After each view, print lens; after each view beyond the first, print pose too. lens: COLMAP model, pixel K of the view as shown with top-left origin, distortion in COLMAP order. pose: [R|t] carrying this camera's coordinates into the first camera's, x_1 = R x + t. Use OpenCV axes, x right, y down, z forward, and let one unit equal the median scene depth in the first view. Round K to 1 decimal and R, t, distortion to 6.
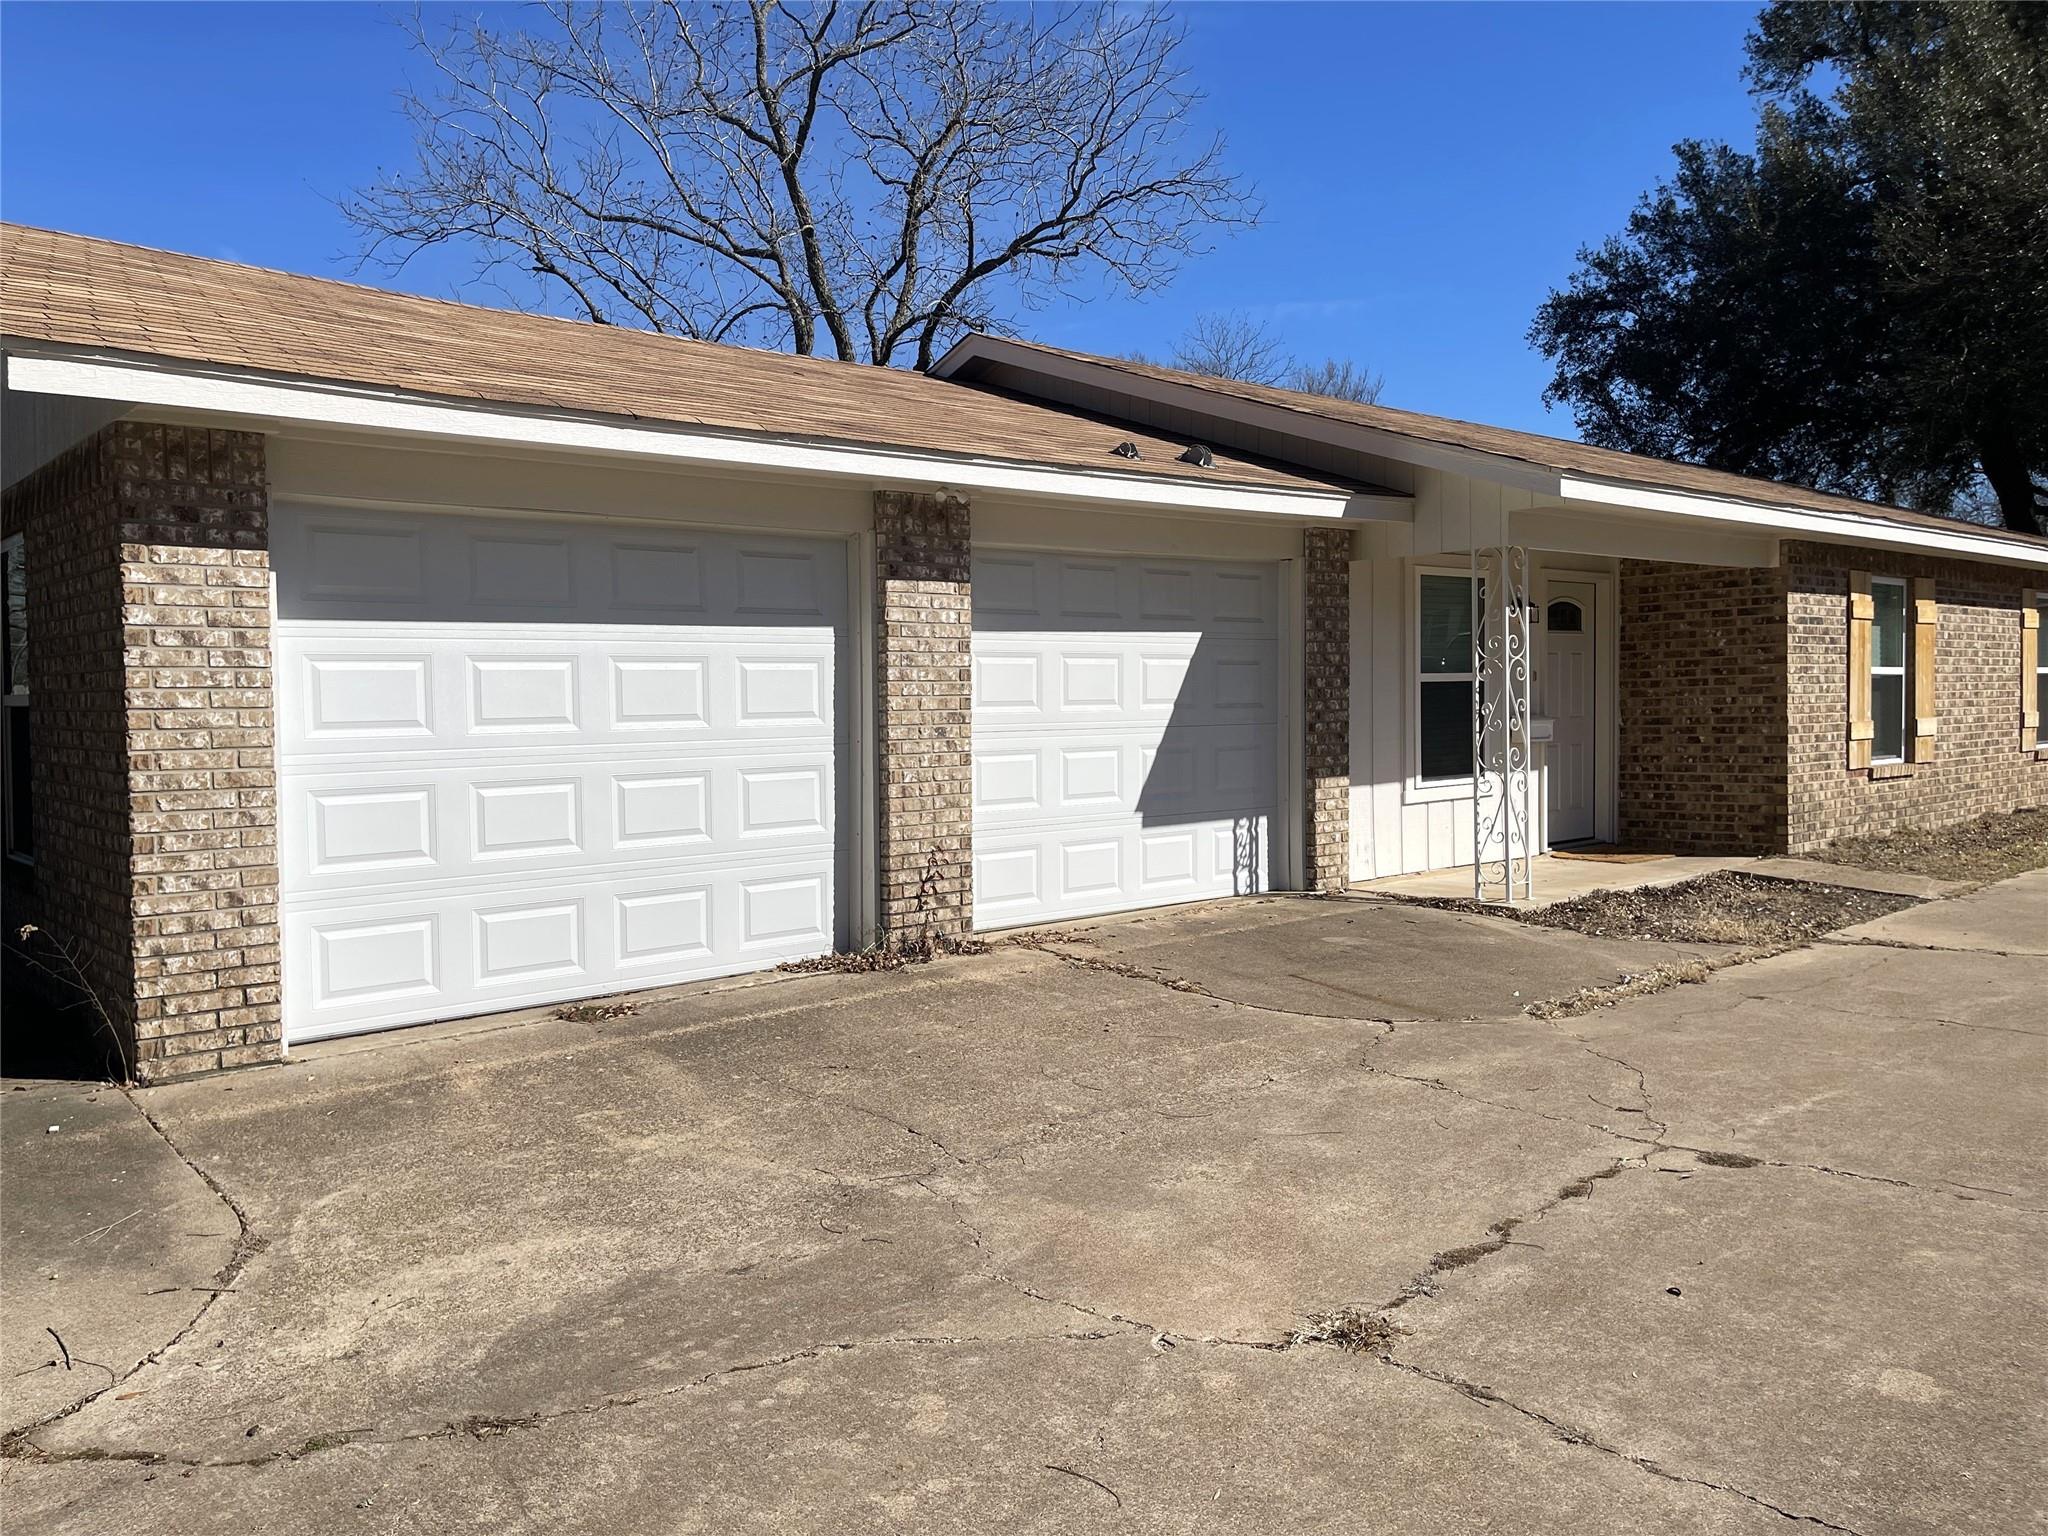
lens RADIAL K [[1516.2, 0, 1024.0], [0, 1516.2, 768.0], [0, 0, 1]] dist [0.060373, -0.080354]
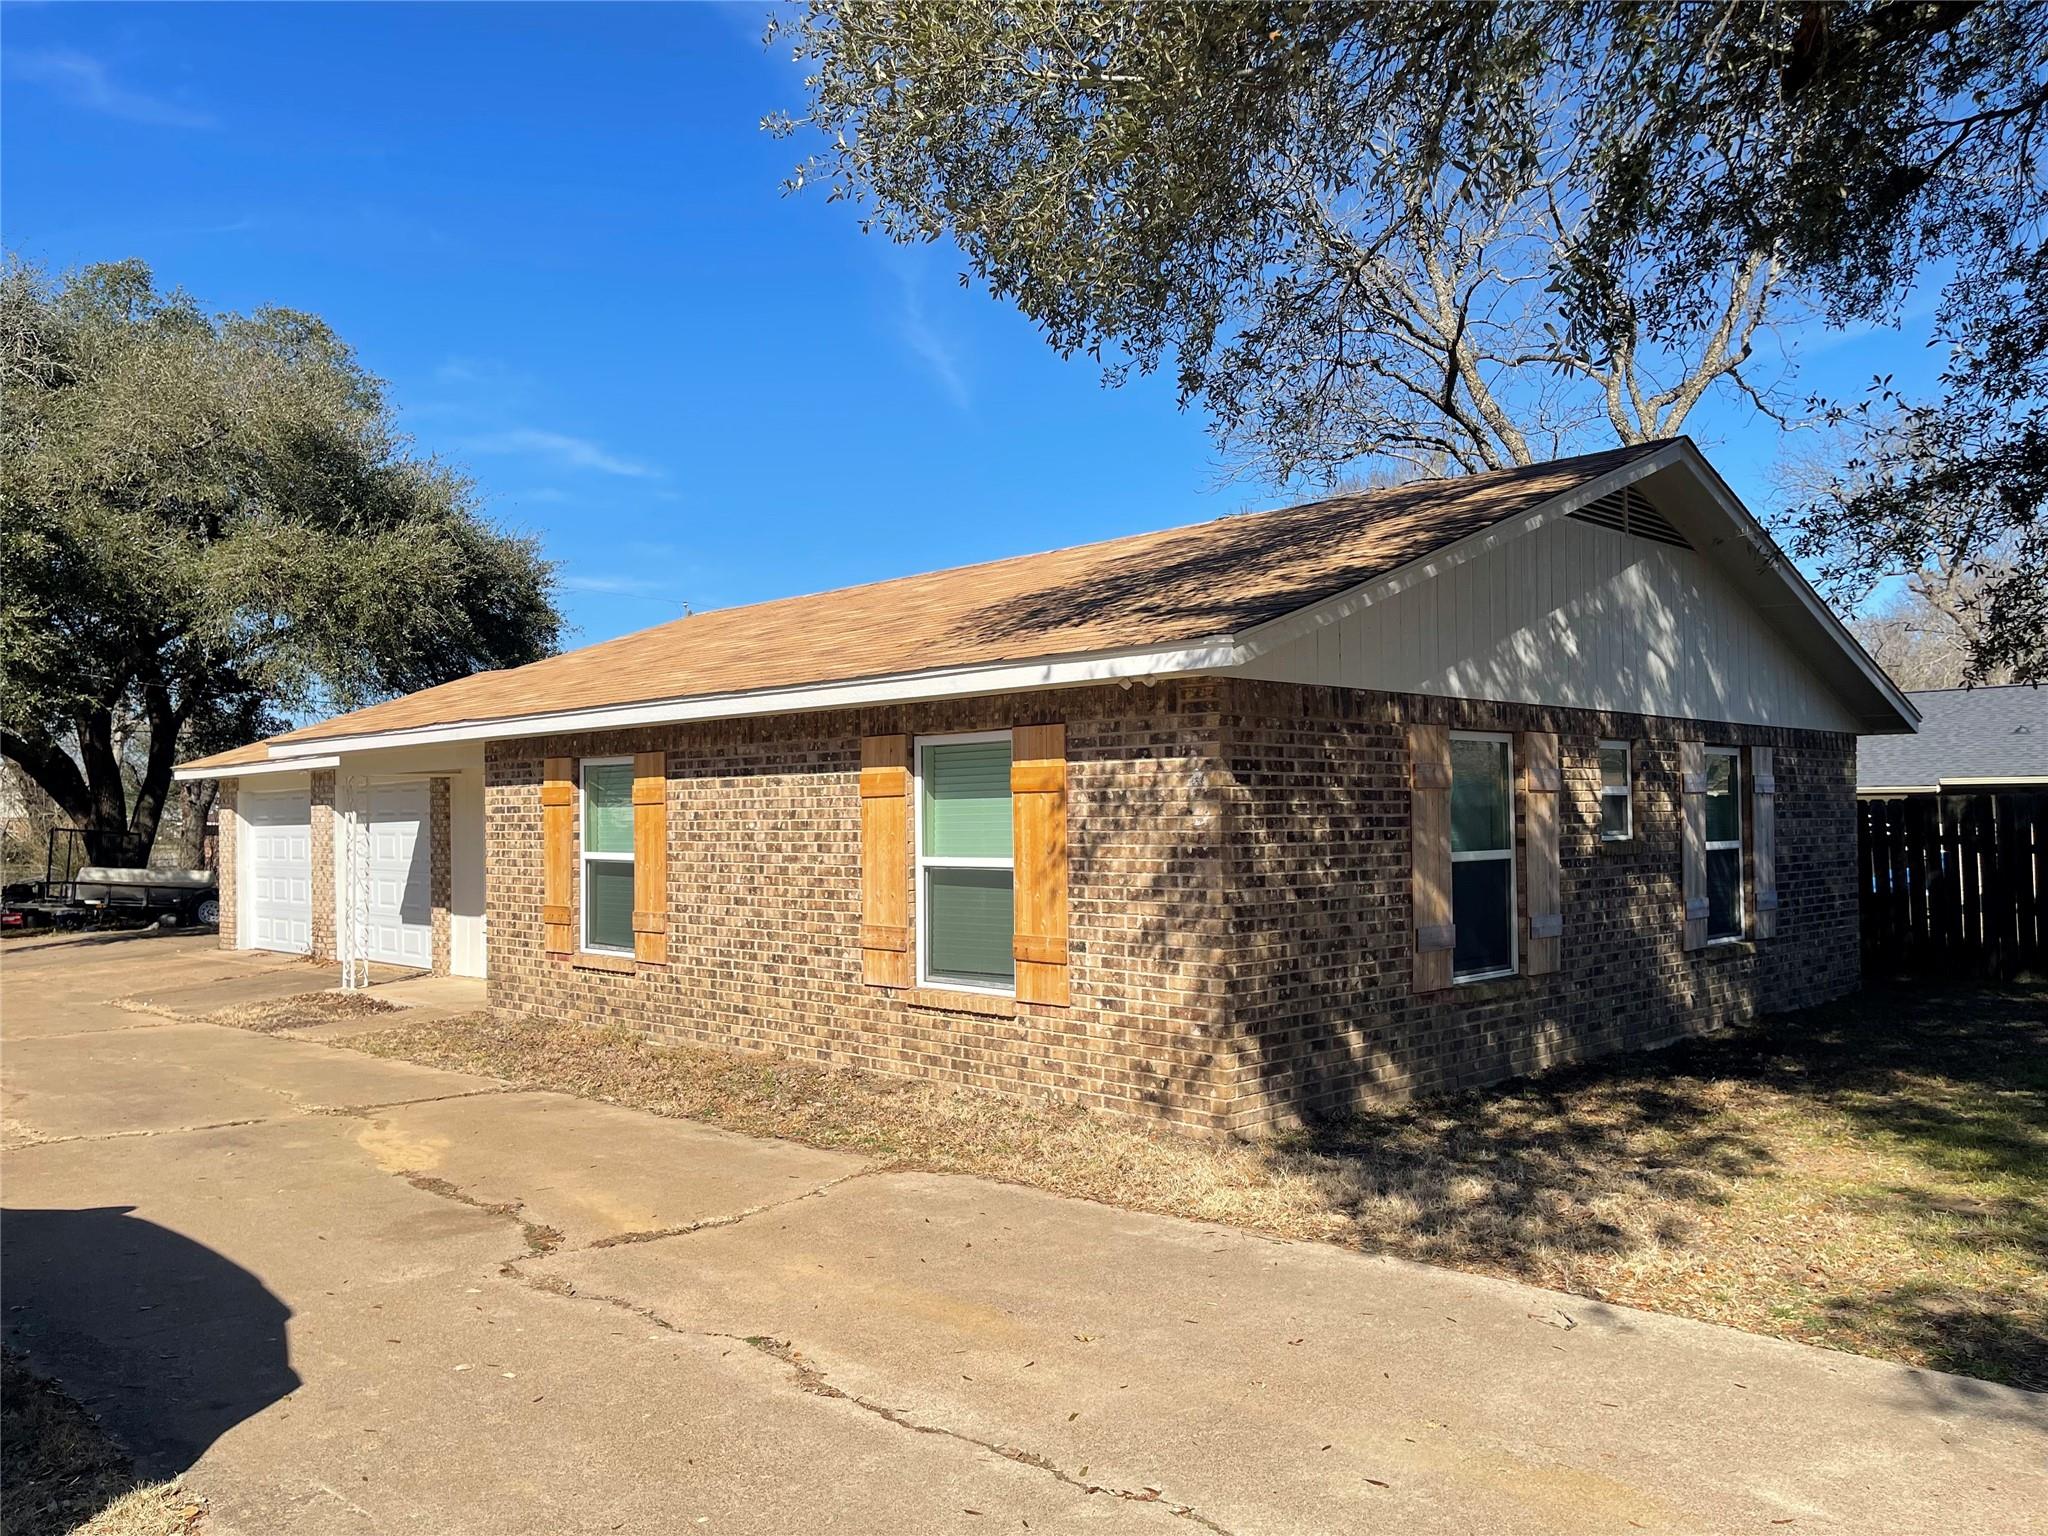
lens RADIAL K [[1516.2, 0, 1024.0], [0, 1516.2, 768.0], [0, 0, 1]] dist [0.060373, -0.080354]
pose [[0.094456, -0.011620, -0.995461, 1.693573], [-0.030390, 0.999432, -0.014550, -0.124491], [0.995065, 0.031626, 0.094050, 1.296365]]
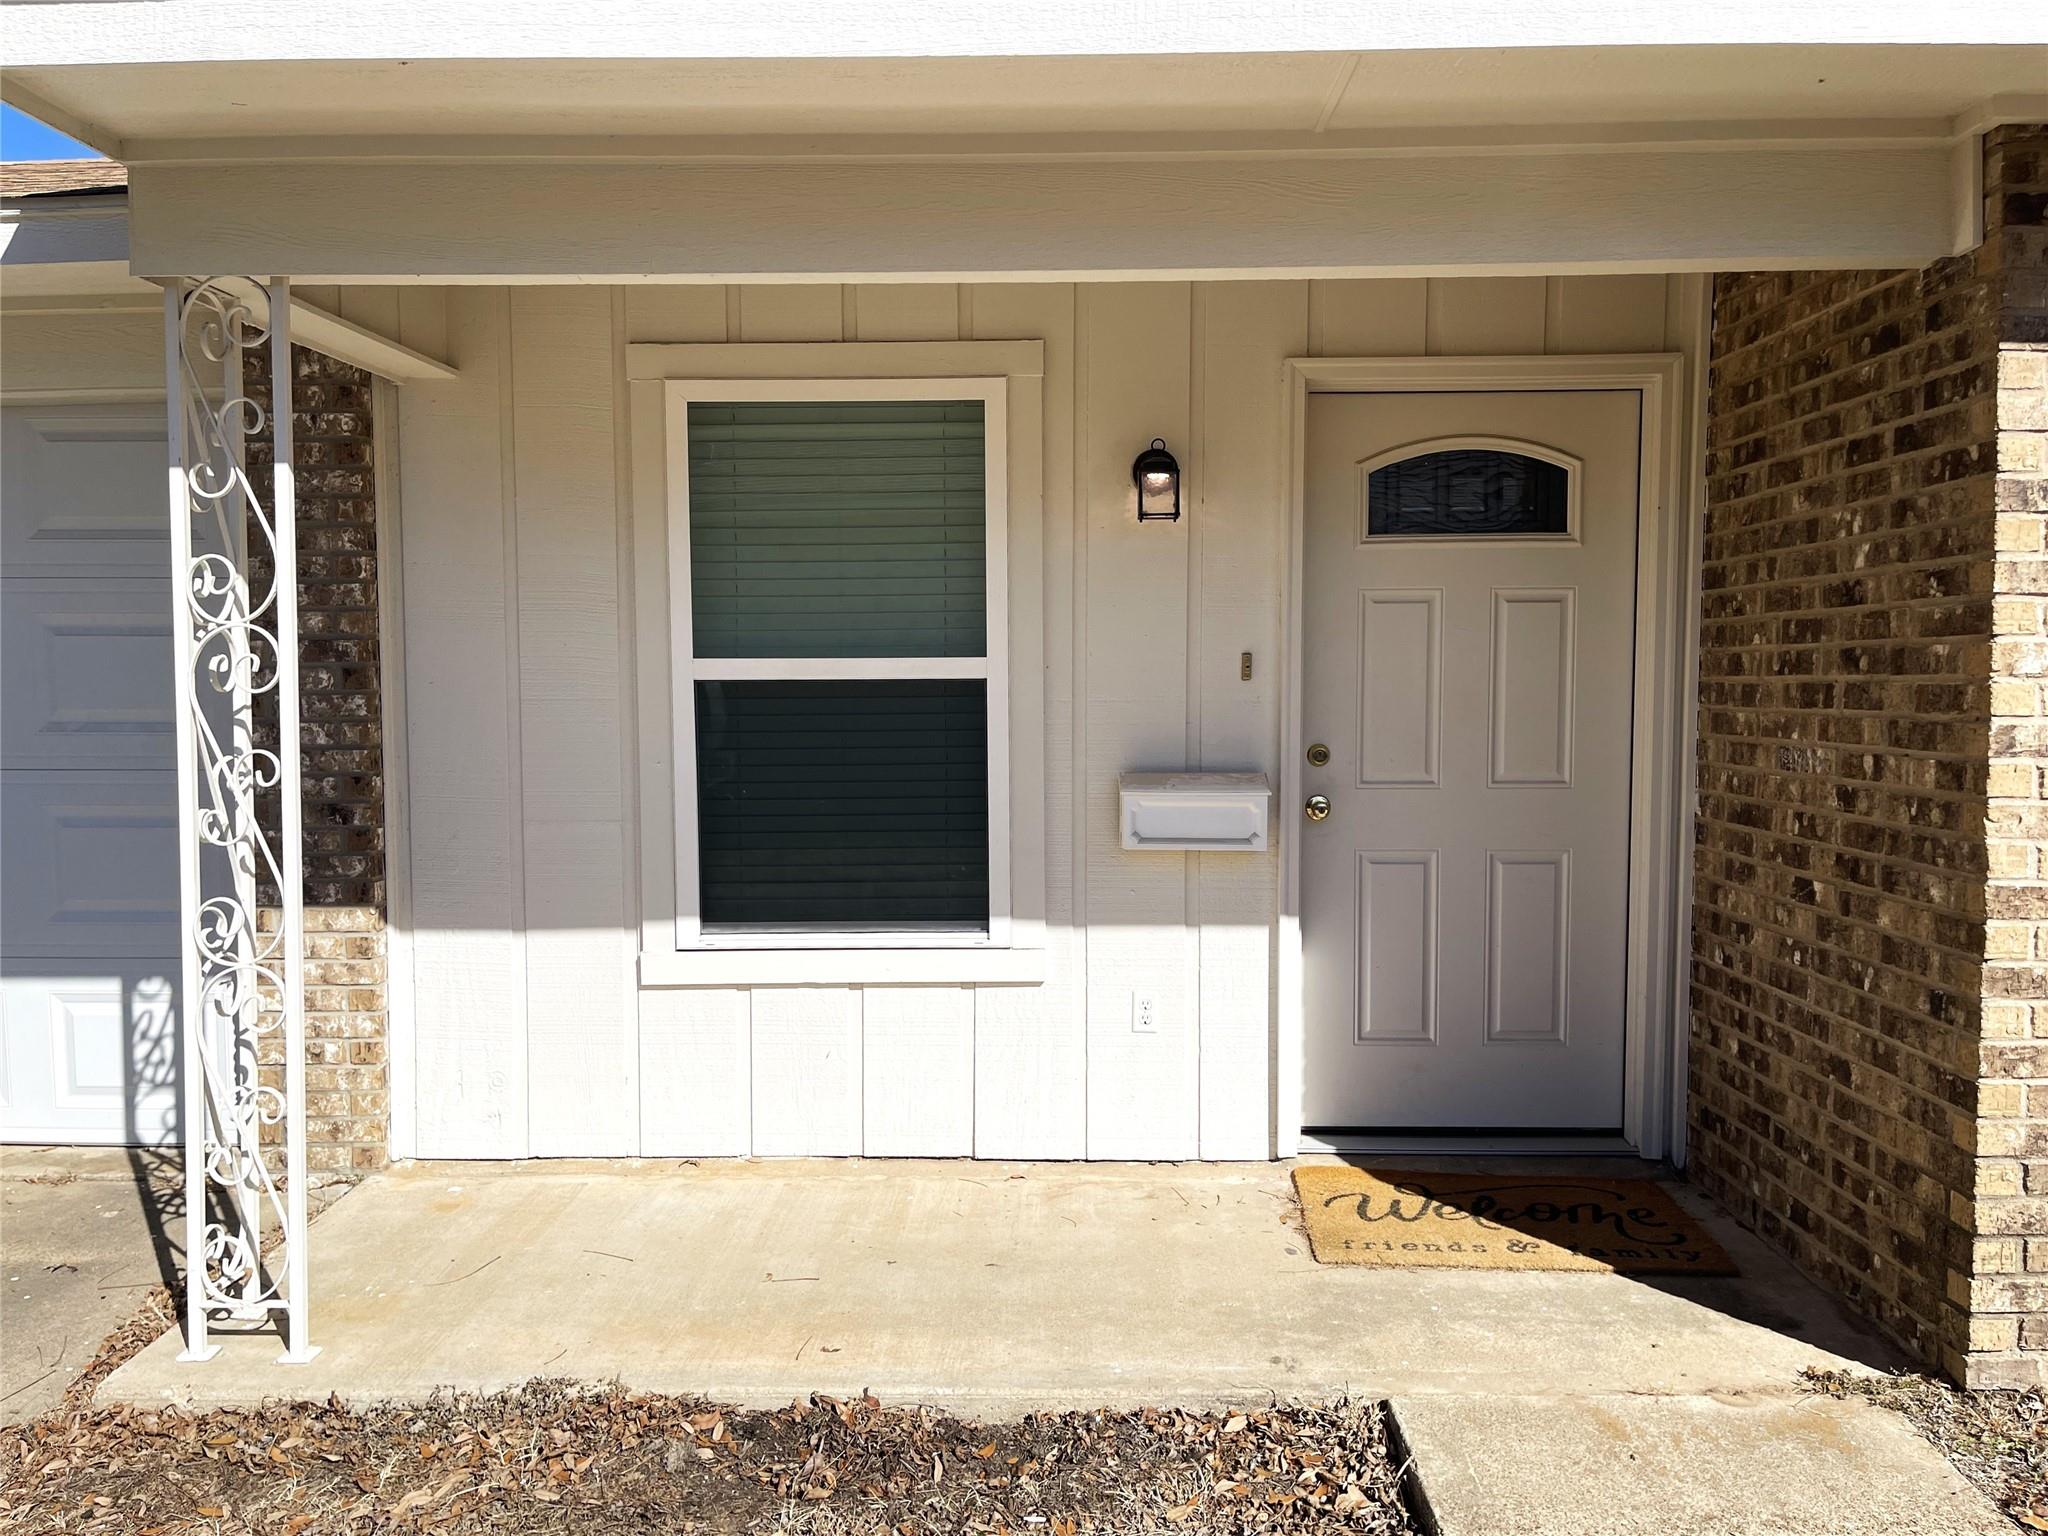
lens RADIAL K [[1591.7, 0, 1024.0], [0, 1591.7, 768.0], [0, 0, 1]] dist [0.070907, -0.096921]
pose [[0.743199, 0.060524, -0.666327, 0.561148], [-0.040039, 0.998138, 0.046005, -0.052855], [0.667871, -0.007511, 0.744239, 0.705886]]
